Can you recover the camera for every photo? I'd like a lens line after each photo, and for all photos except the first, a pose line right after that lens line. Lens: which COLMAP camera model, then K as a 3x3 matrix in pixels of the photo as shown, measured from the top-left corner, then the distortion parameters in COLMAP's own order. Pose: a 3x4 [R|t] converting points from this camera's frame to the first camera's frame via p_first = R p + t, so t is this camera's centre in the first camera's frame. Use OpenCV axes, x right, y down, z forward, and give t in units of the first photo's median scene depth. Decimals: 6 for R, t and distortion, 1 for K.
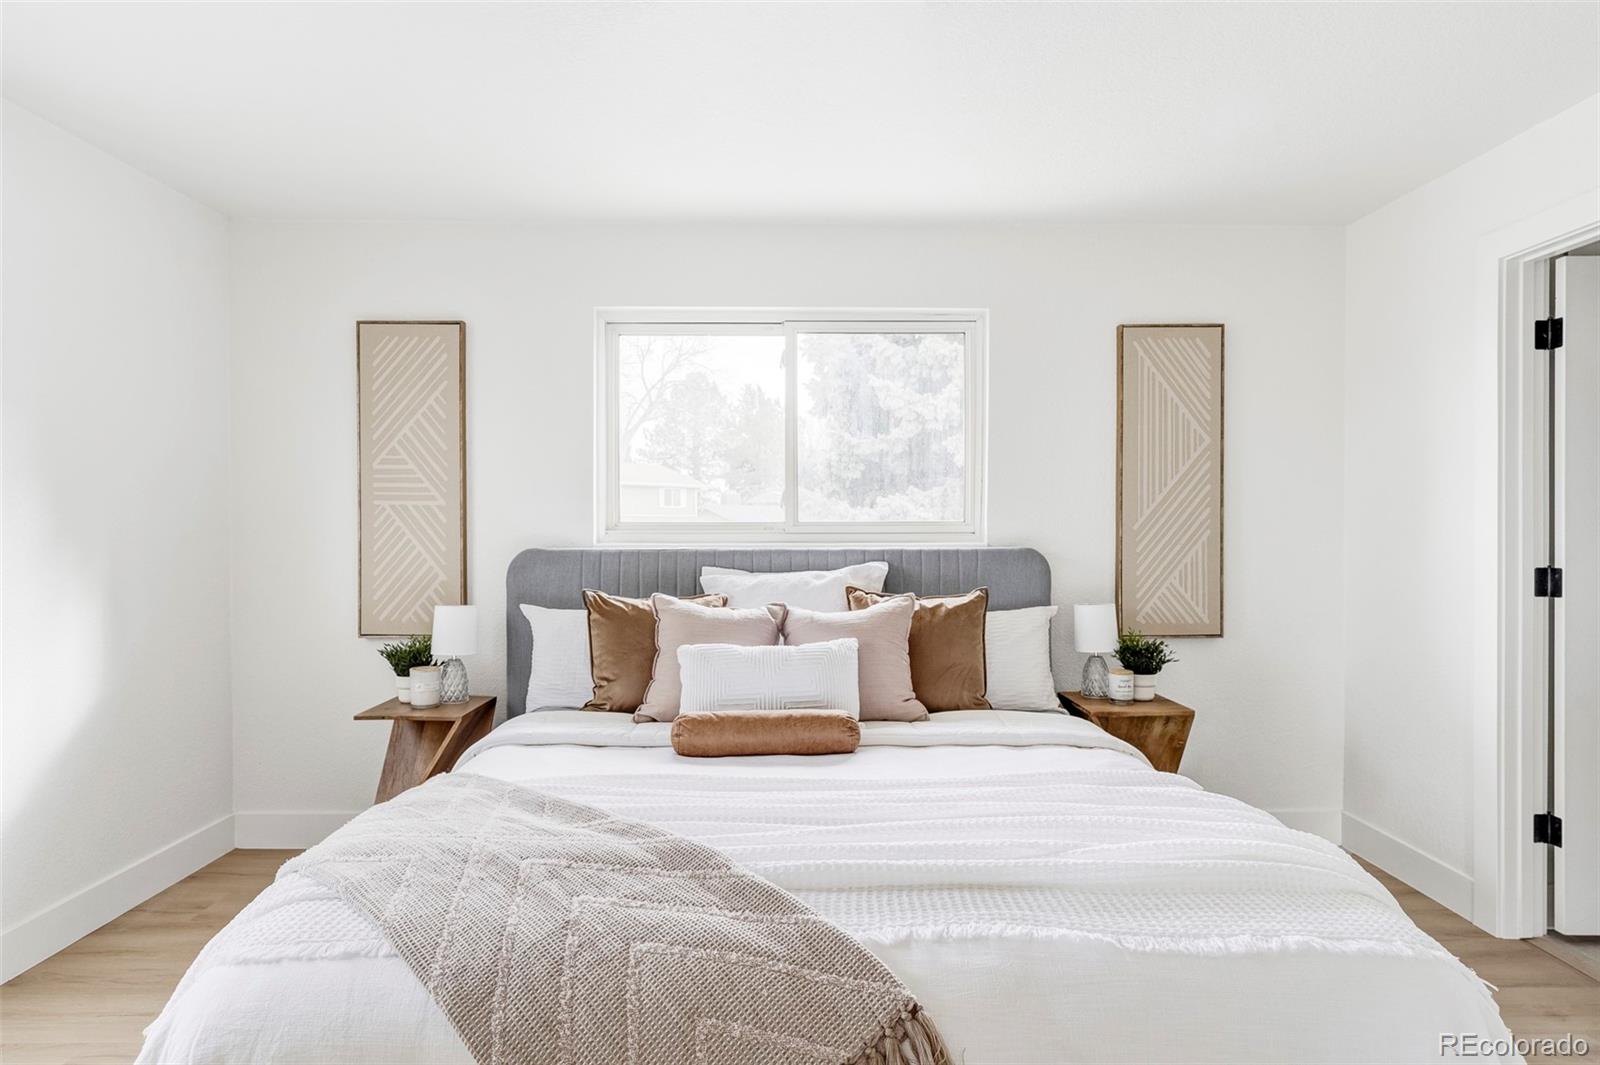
lens RADIAL K [[900.3, 0, 800.0], [0, 900.3, 532.5], [0, 0, 1]] dist [0.000644, -0.000052]
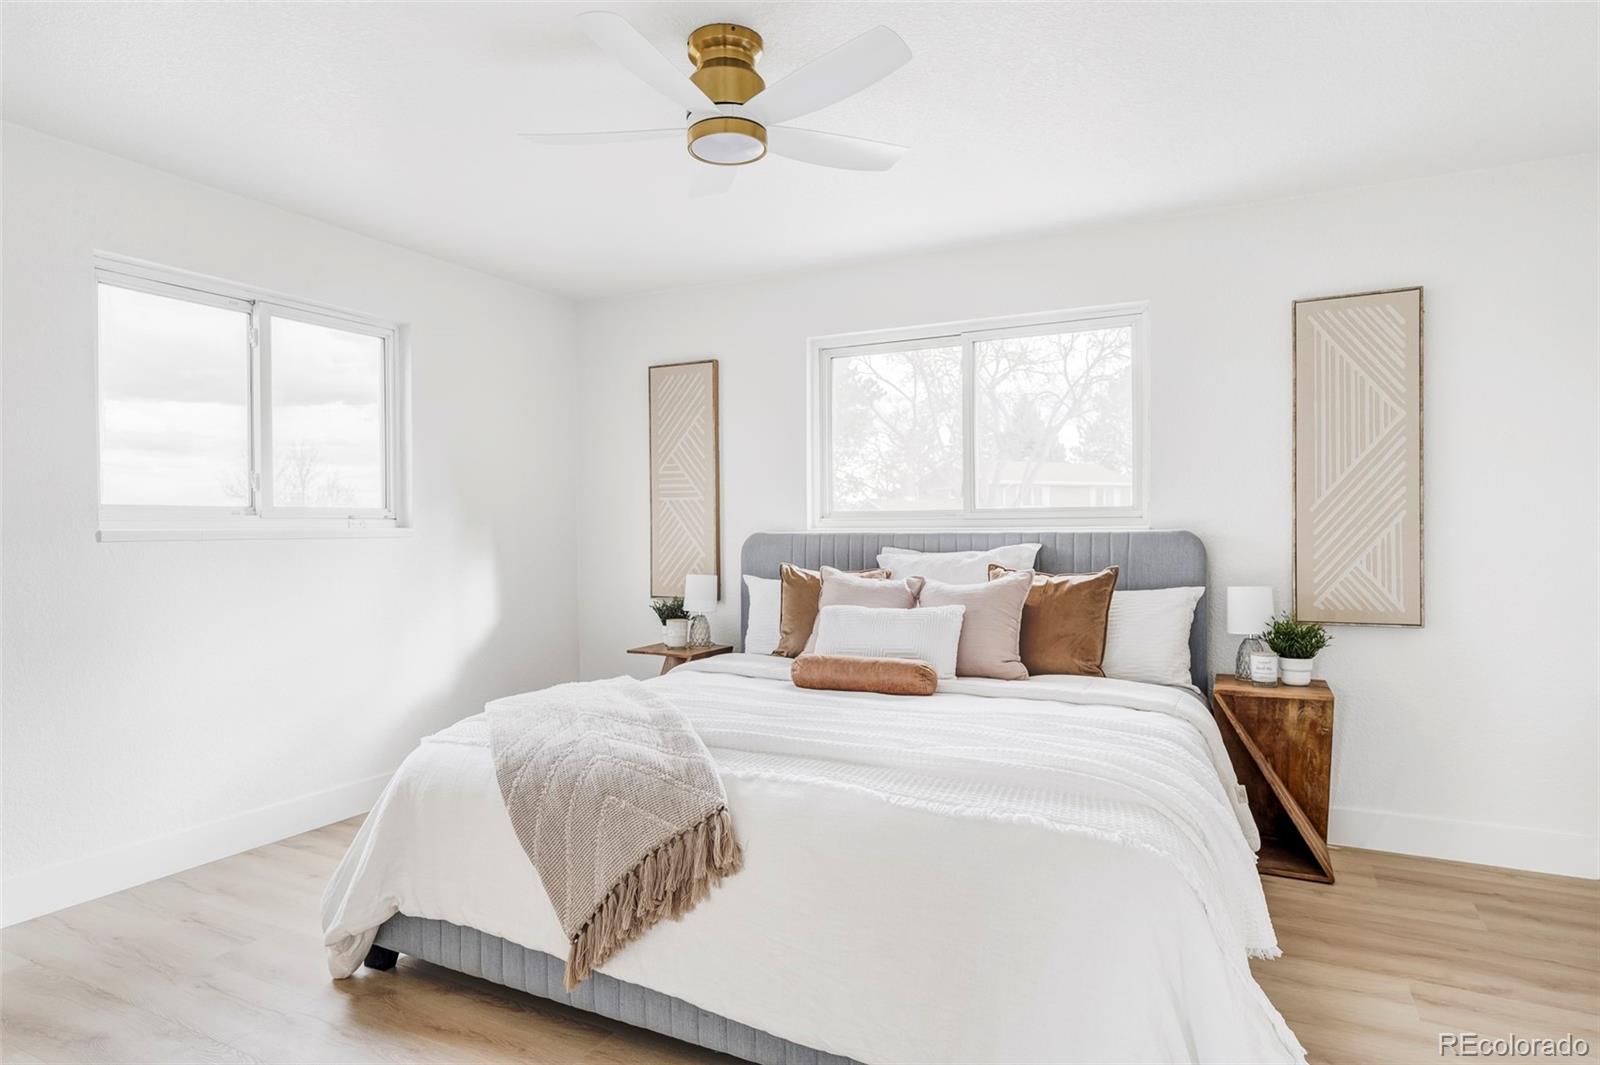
lens RADIAL K [[900.3, 0, 800.0], [0, 900.3, 532.5], [0, 0, 1]] dist [0.000644, -0.000052]
pose [[0.888610, -0.003329, -0.458652, 0.343947], [0.002574, 0.999994, -0.002271, 0.021127], [0.458656, 0.000838, 0.888613, -0.111419]]
